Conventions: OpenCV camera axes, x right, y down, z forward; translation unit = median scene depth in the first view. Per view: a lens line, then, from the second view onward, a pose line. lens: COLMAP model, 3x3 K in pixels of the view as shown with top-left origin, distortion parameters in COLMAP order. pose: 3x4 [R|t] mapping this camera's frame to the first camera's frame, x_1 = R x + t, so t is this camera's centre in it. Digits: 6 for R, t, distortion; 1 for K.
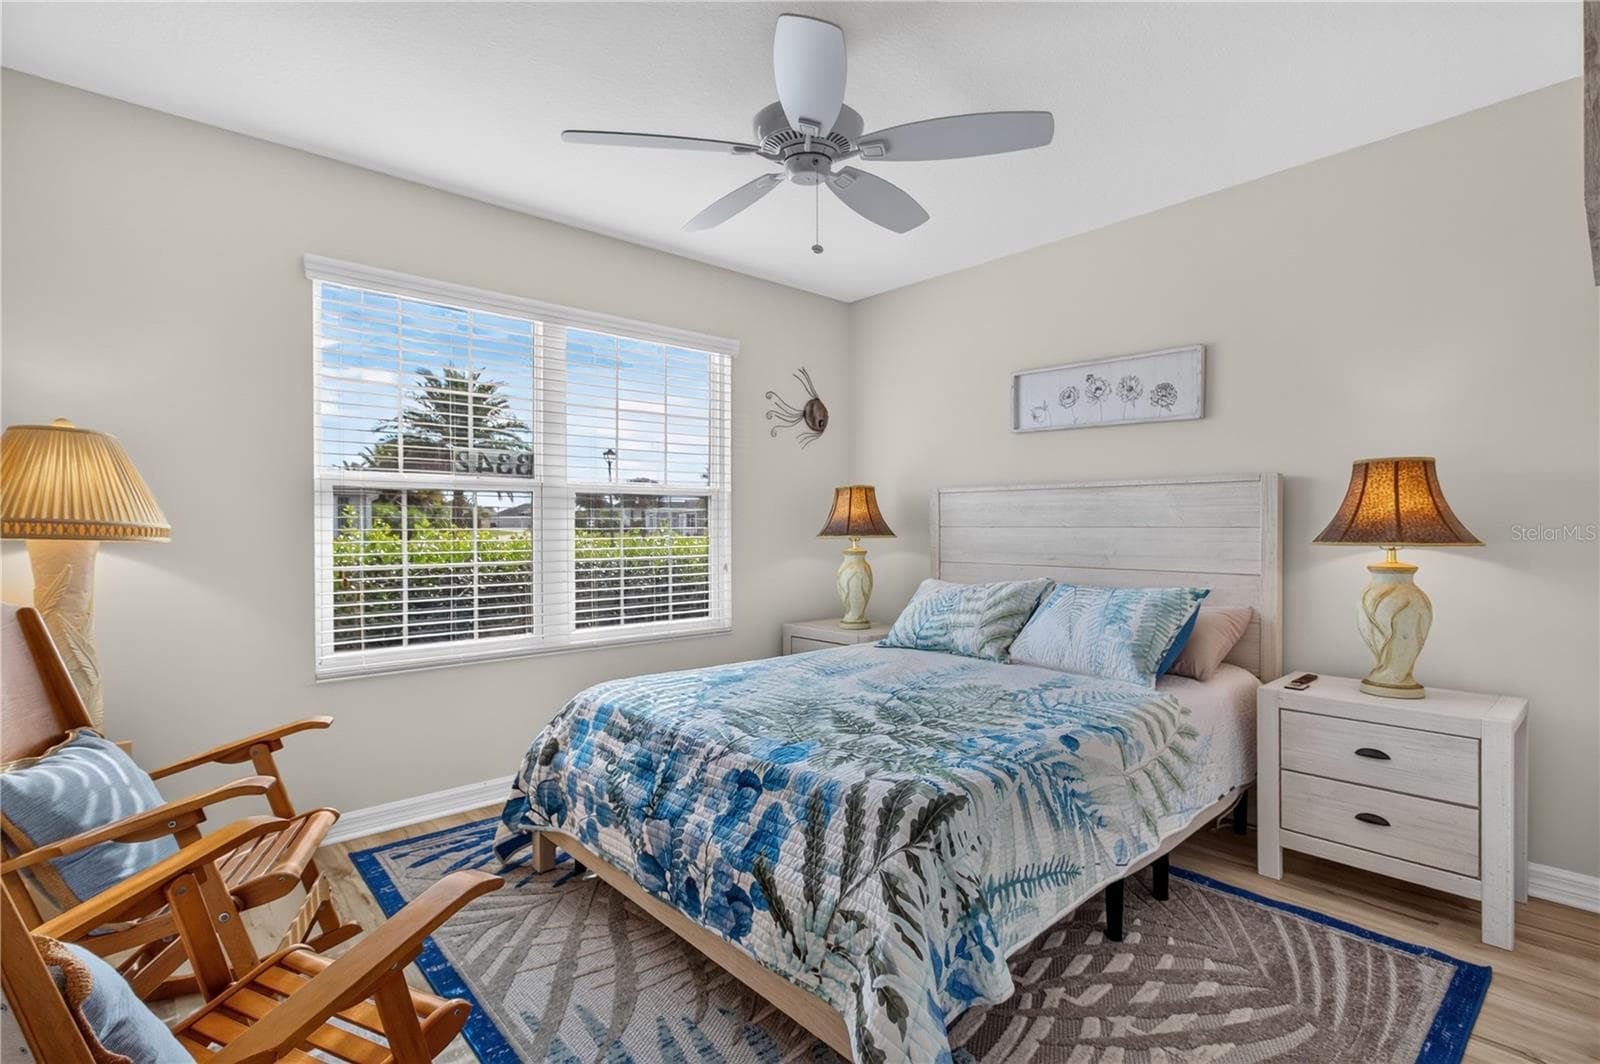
lens RADIAL K [[738.4, 0, 805.2], [0, 738.4, 527.8], [0, 0, 1]] dist [-0.011003, 0.000135]
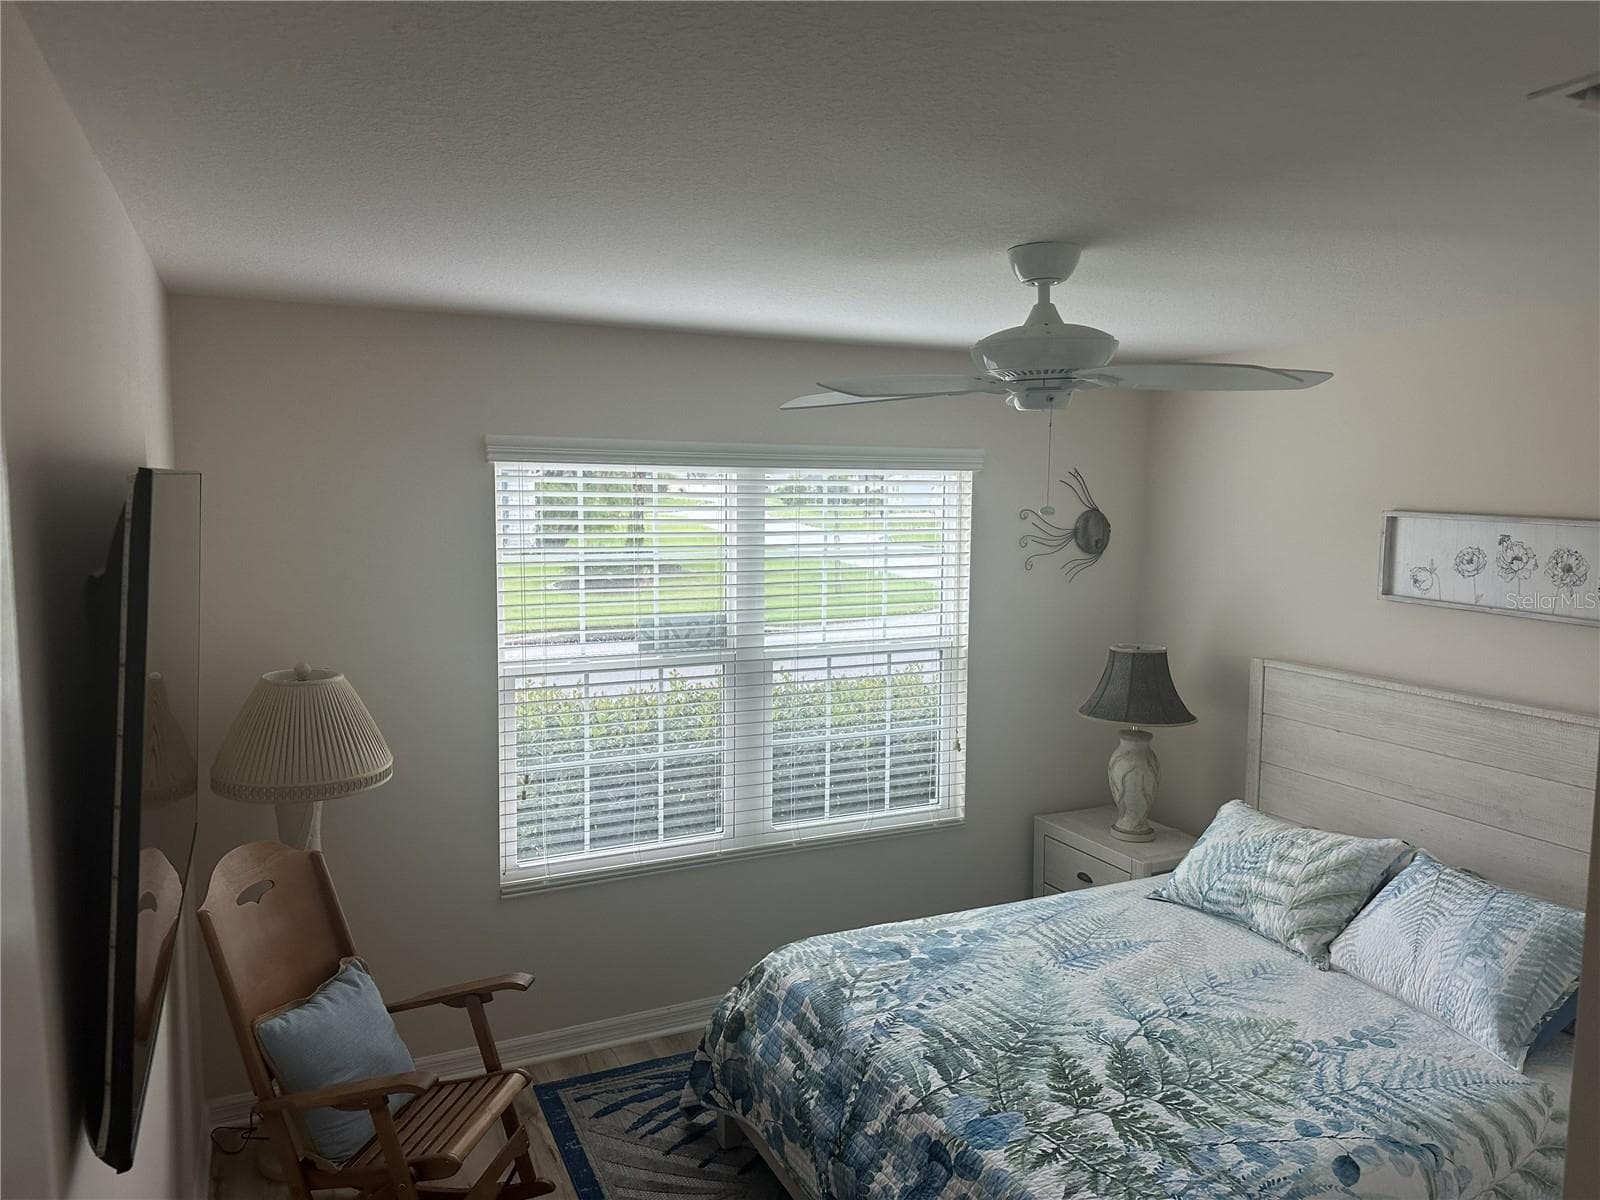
lens RADIAL K [[1090.6, 0, 788.9], [0, 1090.6, 589.4], [0, 0, 1]] dist [0.014367, -0.010802]
pose [[0.955673, 0.038656, -0.291881, 0.079410], [-0.012901, 0.995889, 0.089653, -0.333160], [0.294147, -0.081914, 0.952243, -0.196755]]
